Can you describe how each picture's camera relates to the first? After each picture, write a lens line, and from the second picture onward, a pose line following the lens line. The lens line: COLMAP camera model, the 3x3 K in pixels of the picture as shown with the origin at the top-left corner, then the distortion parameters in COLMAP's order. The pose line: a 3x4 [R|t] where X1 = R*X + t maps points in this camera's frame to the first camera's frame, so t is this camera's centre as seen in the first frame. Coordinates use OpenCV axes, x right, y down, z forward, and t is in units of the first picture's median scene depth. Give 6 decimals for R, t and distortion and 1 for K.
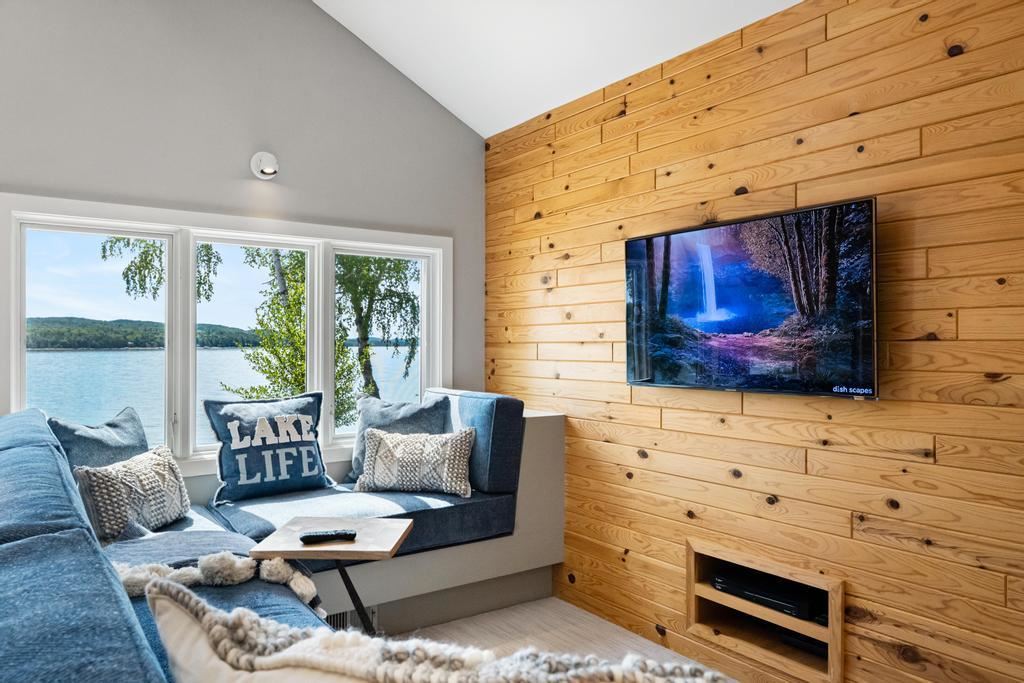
lens RADIAL K [[715.6, 0, 509.8], [0, 715.6, 342.9], [0, 0, 1]] dist [0.004890, 0.001972]
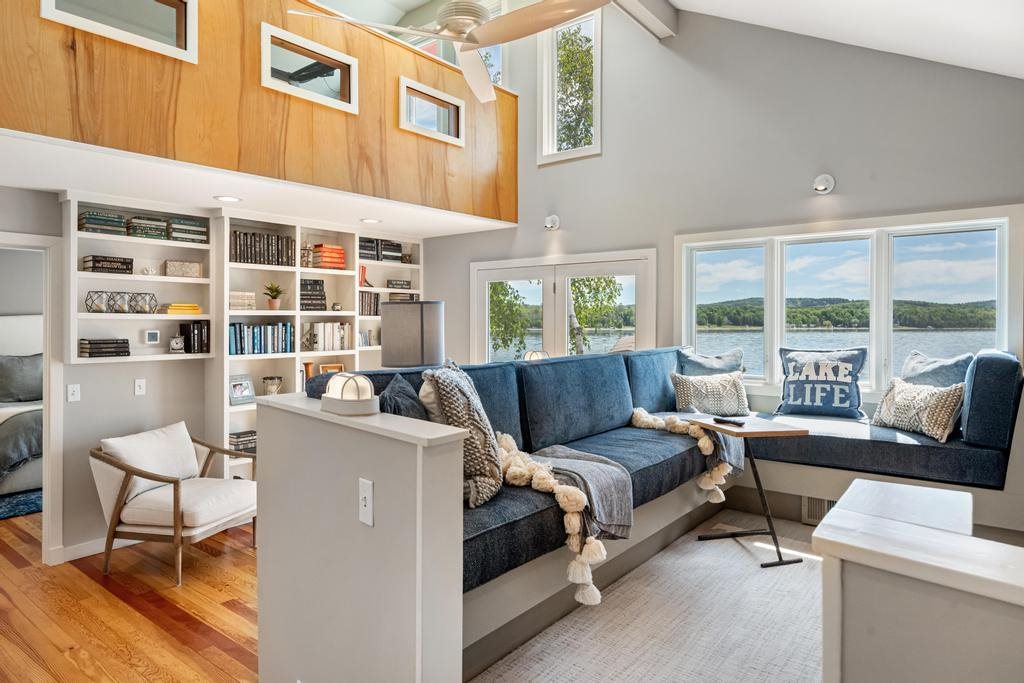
lens RADIAL K [[620.9, 0, 509.5], [0, 620.9, 331.7], [0, 0, 1]] dist [0.003944, 0.000073]
pose [[0.287230, 0.012712, -0.957777, 0.678099], [0.001787, 0.999903, 0.013807, 0.025211], [0.957860, -0.005677, 0.287179, 0.057490]]
